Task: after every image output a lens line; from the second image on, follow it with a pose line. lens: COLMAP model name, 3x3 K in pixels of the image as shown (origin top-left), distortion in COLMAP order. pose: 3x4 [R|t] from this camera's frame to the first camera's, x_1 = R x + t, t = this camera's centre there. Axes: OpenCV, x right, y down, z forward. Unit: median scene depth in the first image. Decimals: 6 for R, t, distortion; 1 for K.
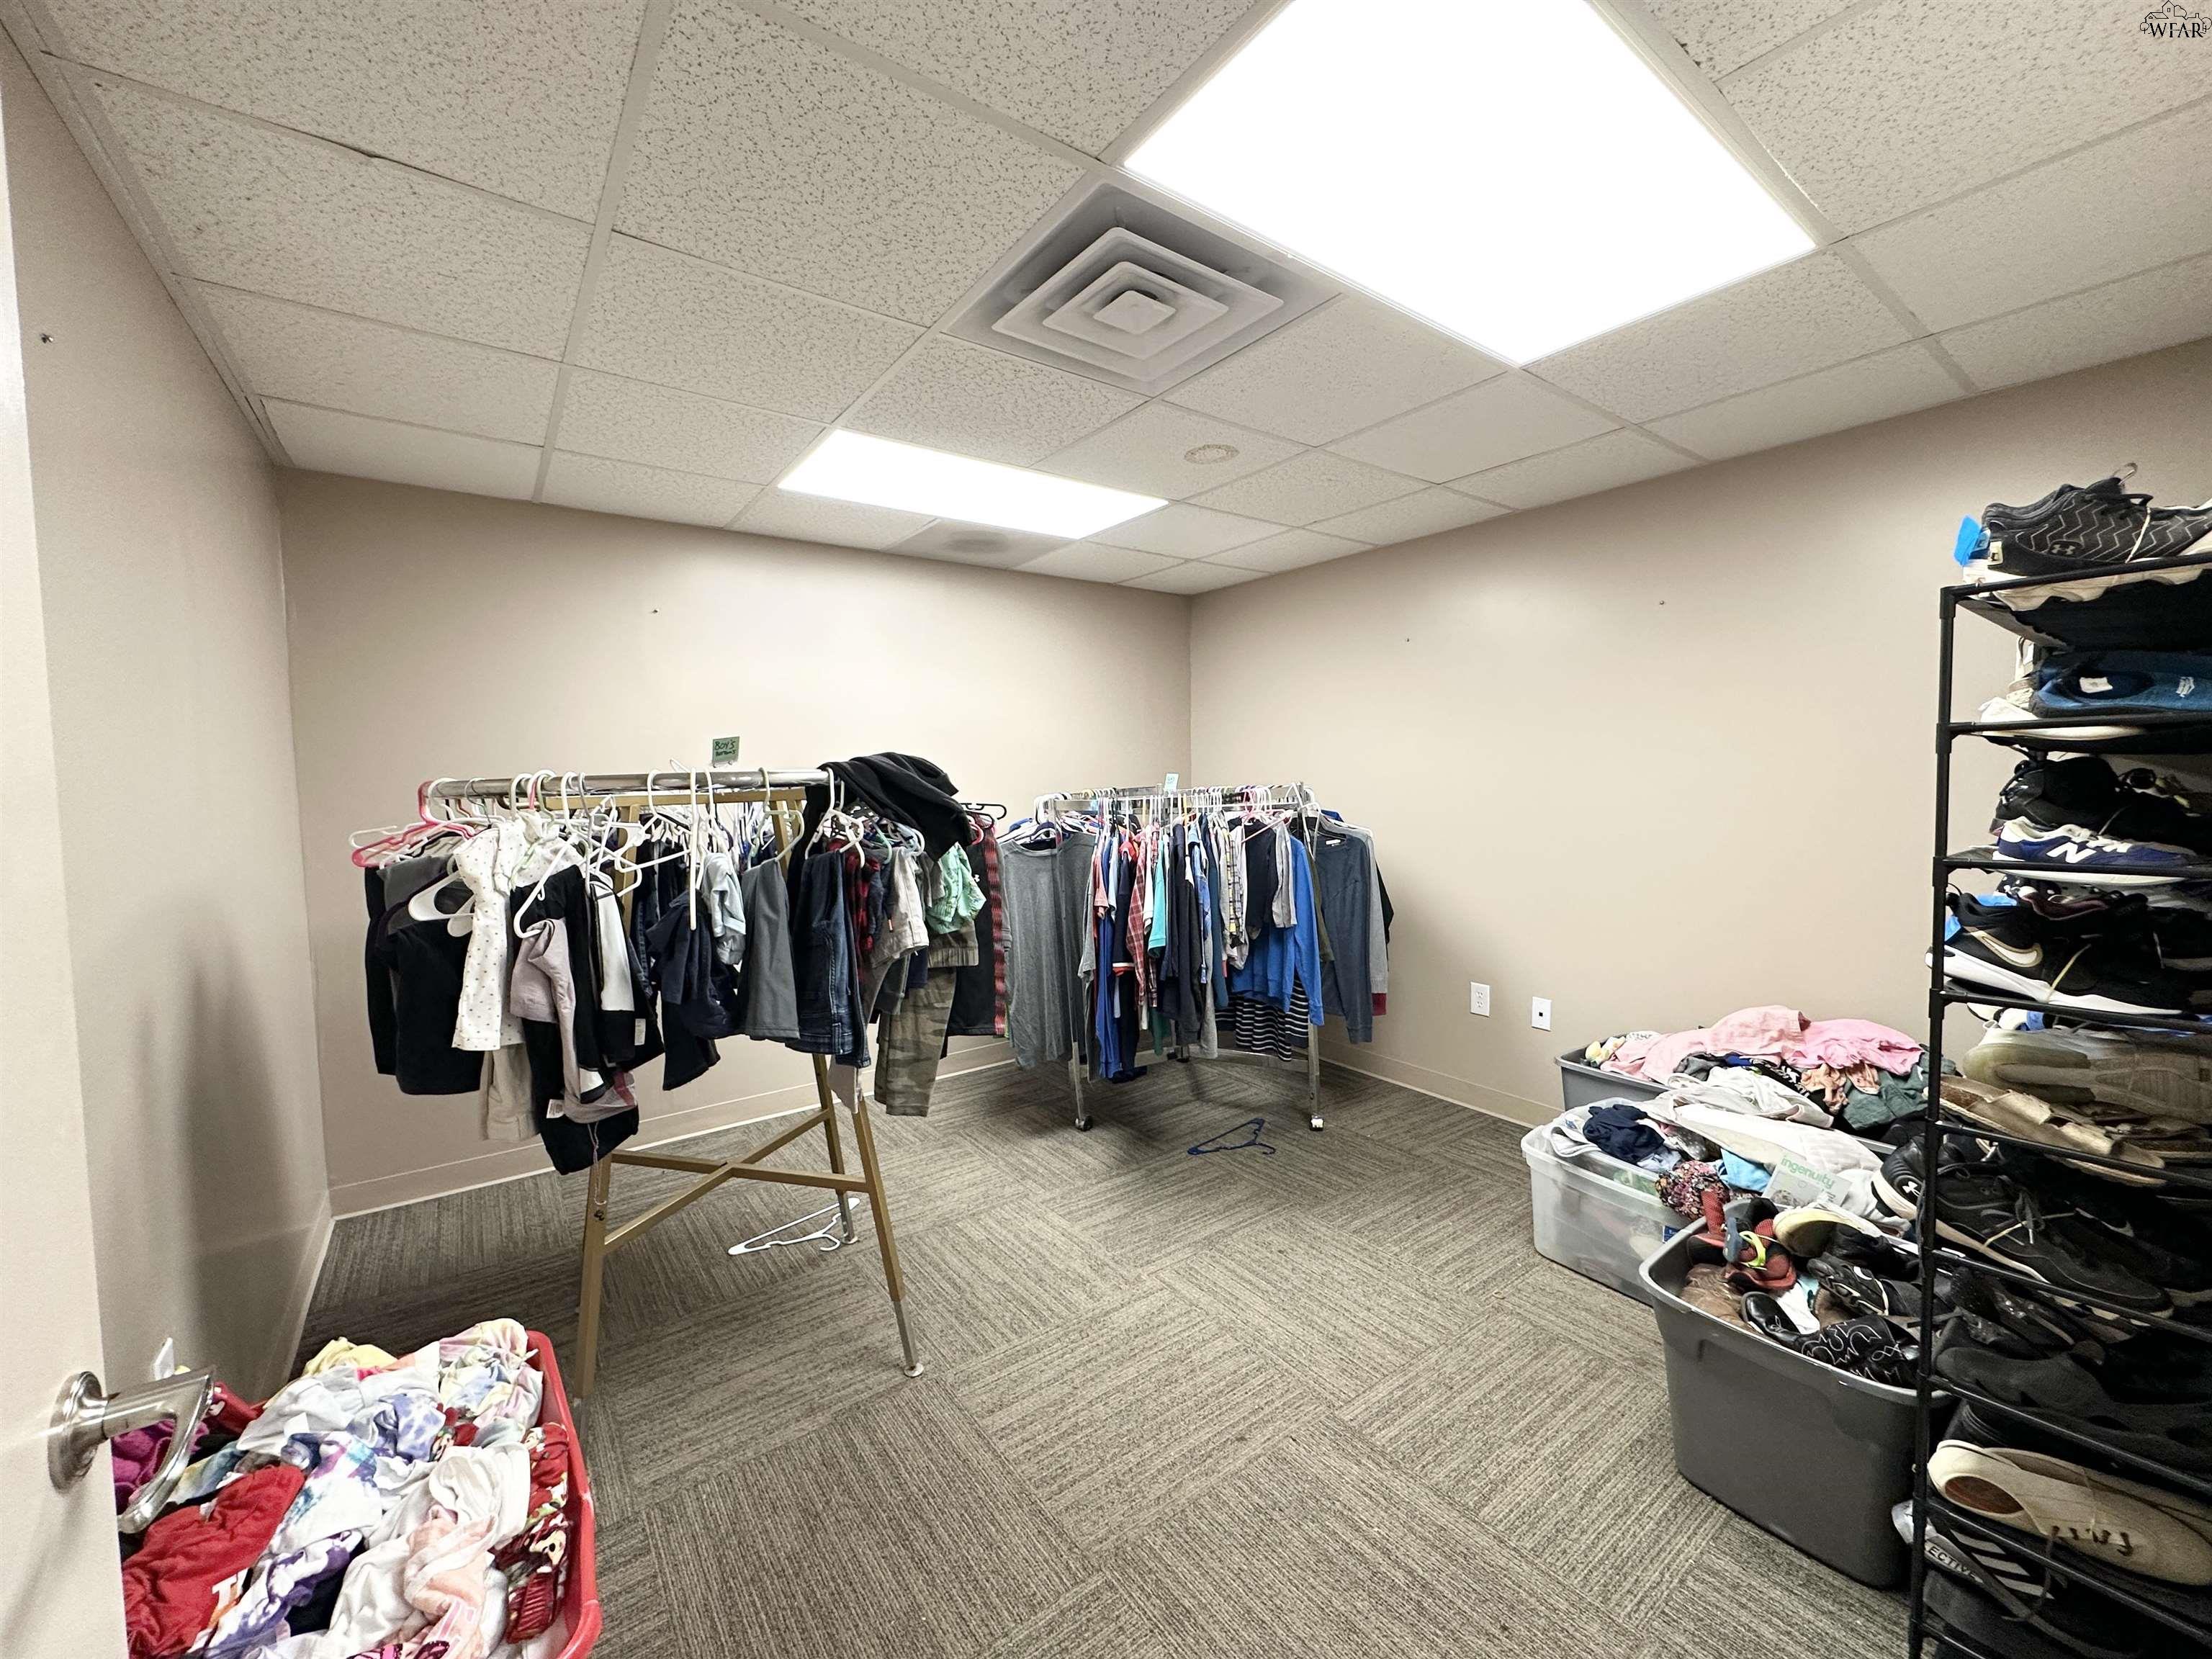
lens RADIAL K [[880.4, 0, 1099.6], [0, 880.4, 837.9], [0, 0, 1]] dist [-0.005052, 0.001721]
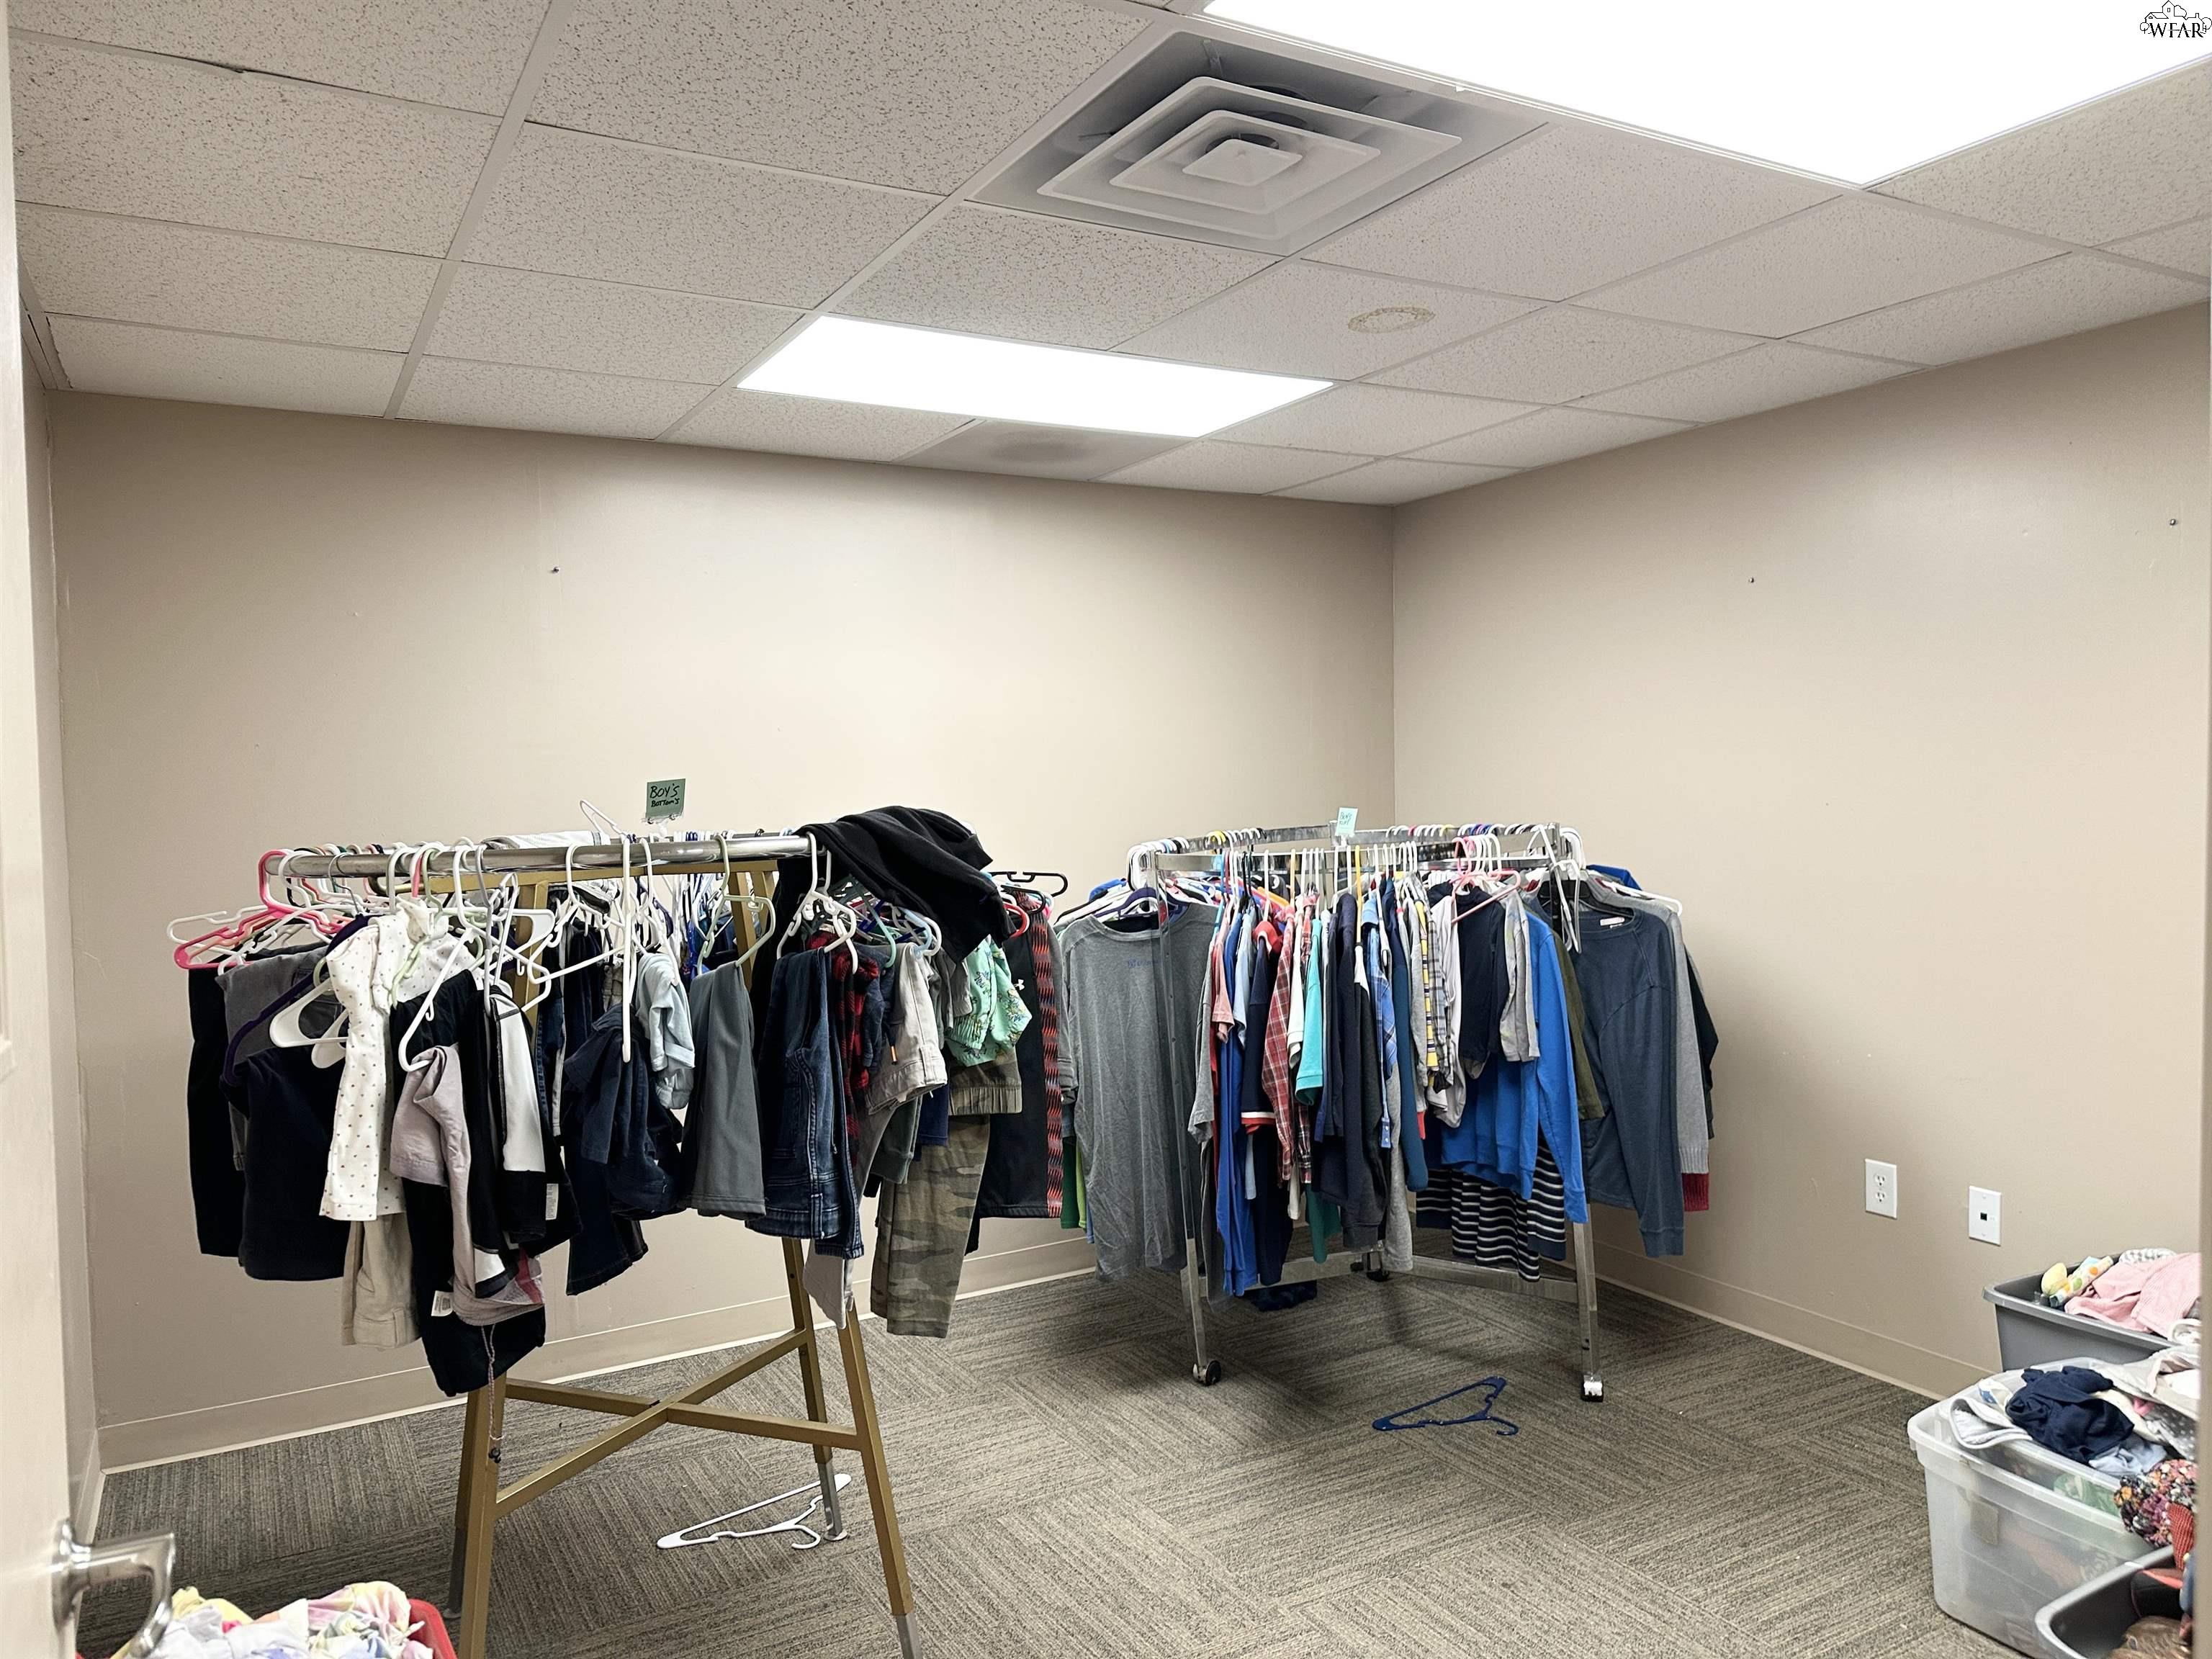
lens RADIAL K [[1528.2, 0, 1088.9], [0, 1528.2, 845.3], [0, 0, 1]] dist [0.101205, -0.120268]
pose [[0.992548, -0.004249, -0.121779, 0.052397], [0.000861, 0.999611, -0.027861, -0.026142], [0.121850, 0.027548, 0.992166, -0.157881]]
